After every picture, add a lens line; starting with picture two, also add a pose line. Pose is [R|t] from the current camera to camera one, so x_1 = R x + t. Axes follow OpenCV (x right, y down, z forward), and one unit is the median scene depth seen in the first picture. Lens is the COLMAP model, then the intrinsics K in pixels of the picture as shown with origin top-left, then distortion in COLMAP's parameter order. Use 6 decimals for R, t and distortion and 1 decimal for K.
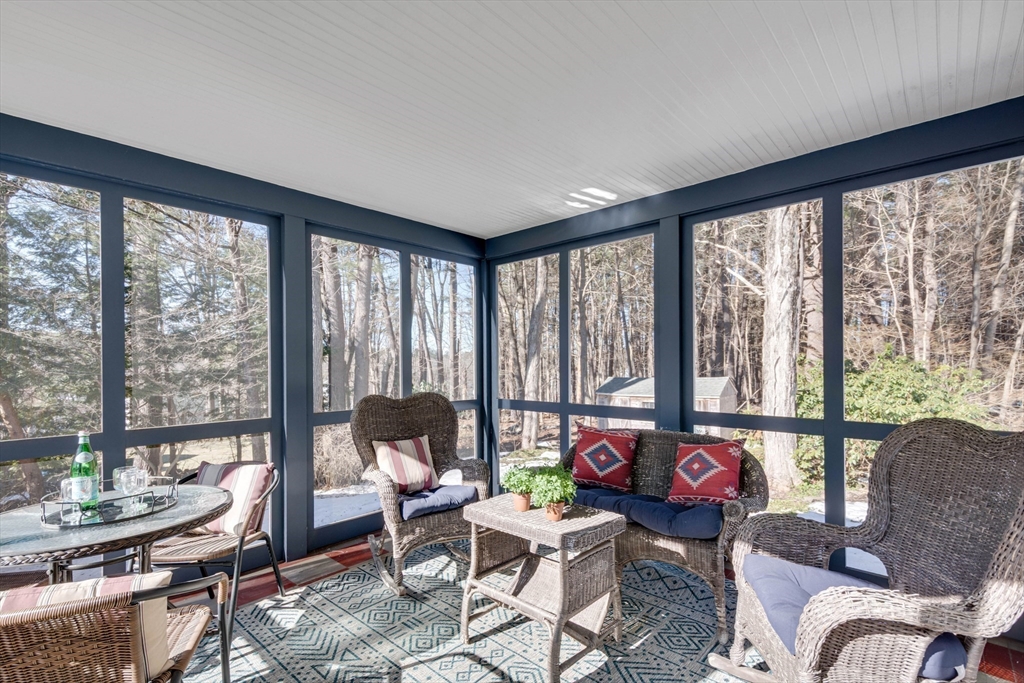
lens RADIAL K [[503.4, 0, 514.7], [0, 503.4, 360.9], [0, 0, 1]] dist [0.018222, -0.000265]
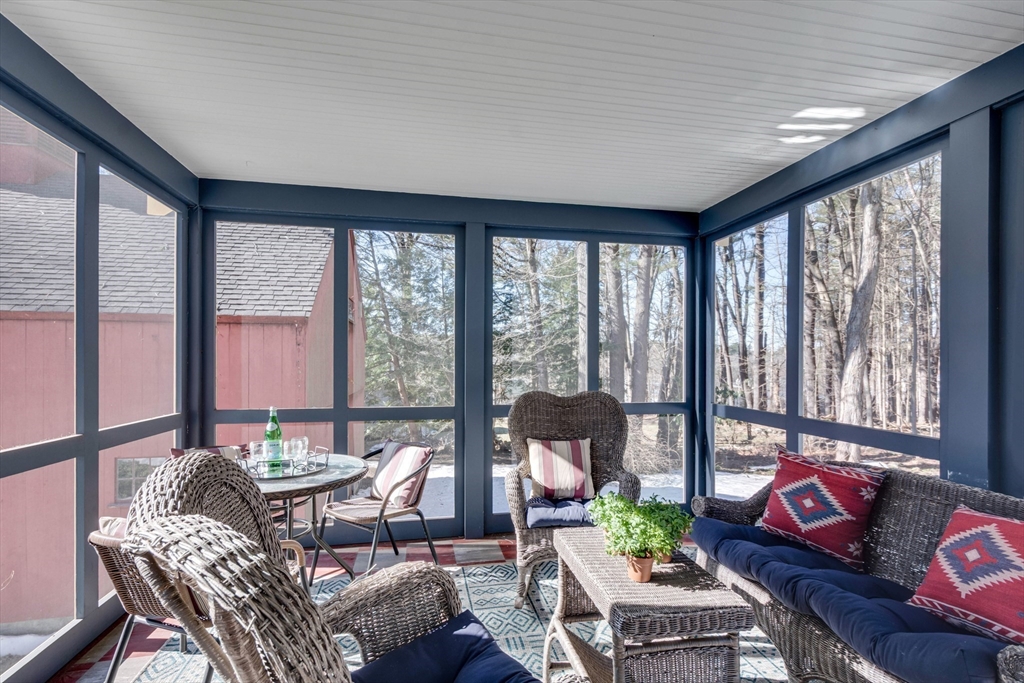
lens RADIAL K [[471.0, 0, 508.6], [0, 471.0, 354.0], [0, 0, 1]] dist [0.003811, -0.000653]
pose [[0.777668, 0.005446, -0.628651, 0.247204], [-0.007609, 0.999971, -0.000750, -0.003326], [0.628629, 0.005367, 0.777687, 0.247670]]
